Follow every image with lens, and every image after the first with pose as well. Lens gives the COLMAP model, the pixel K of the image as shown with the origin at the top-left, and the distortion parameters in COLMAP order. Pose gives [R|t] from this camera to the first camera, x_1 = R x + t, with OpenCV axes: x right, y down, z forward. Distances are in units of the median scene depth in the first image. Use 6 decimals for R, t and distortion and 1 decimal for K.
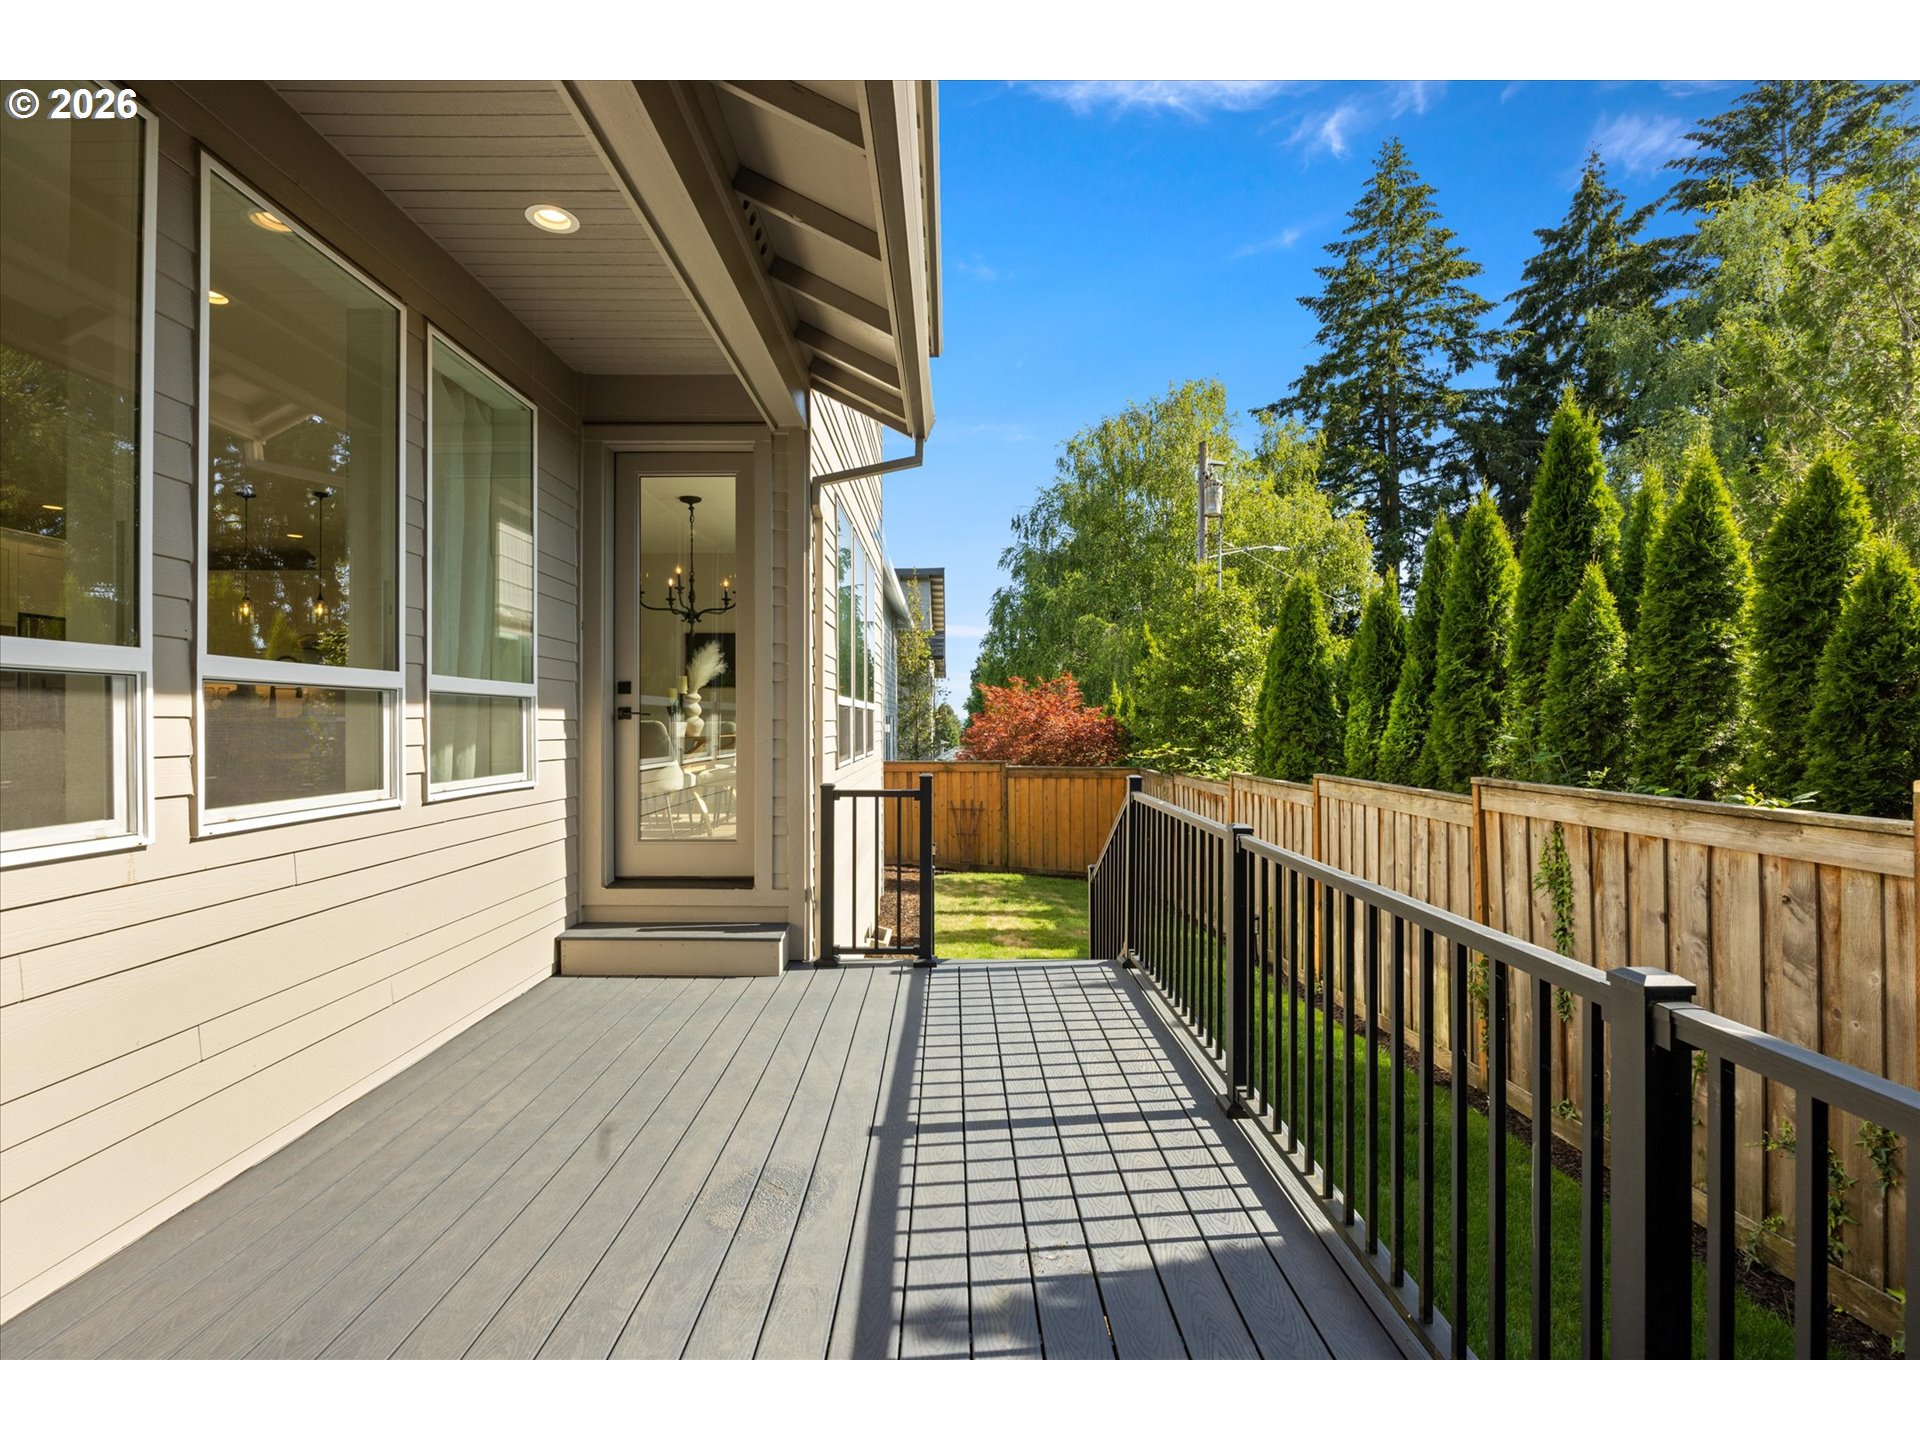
lens RADIAL K [[899.1, 0, 924.2], [0, 899.1, 715.9], [0, 0, 1]] dist [0.000775, -0.000042]
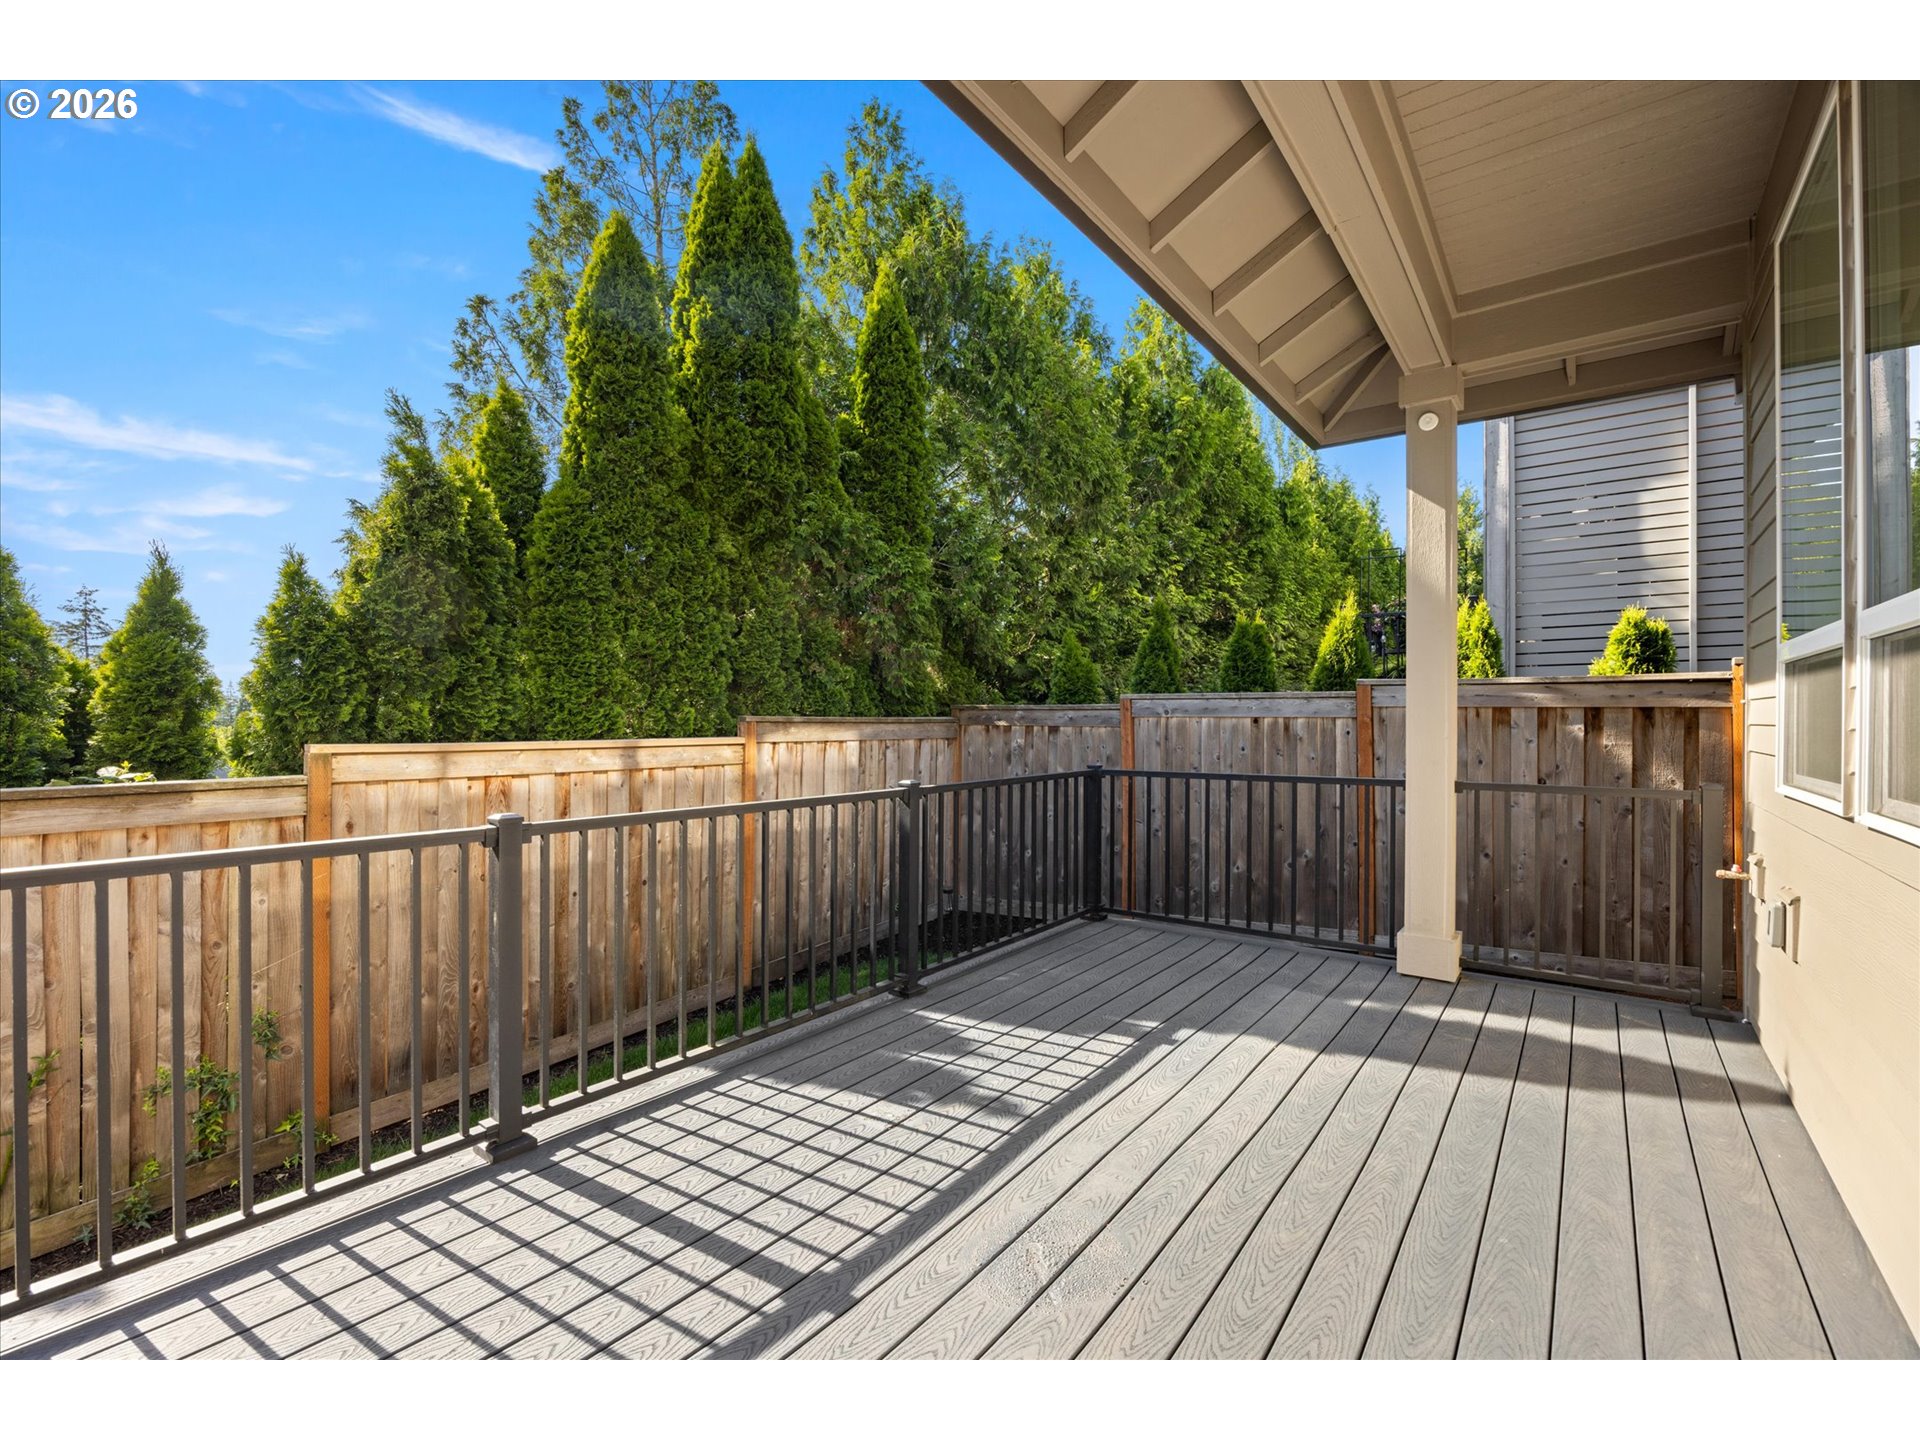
lens RADIAL K [[899.1, 0, 924.2], [0, 899.1, 715.9], [0, 0, 1]] dist [0.000775, -0.000042]
pose [[-0.801850, -0.009751, 0.597446, -0.559981], [-0.012653, 0.999920, -0.000662, 0.015898], [-0.597392, -0.008090, -0.801909, 1.674078]]
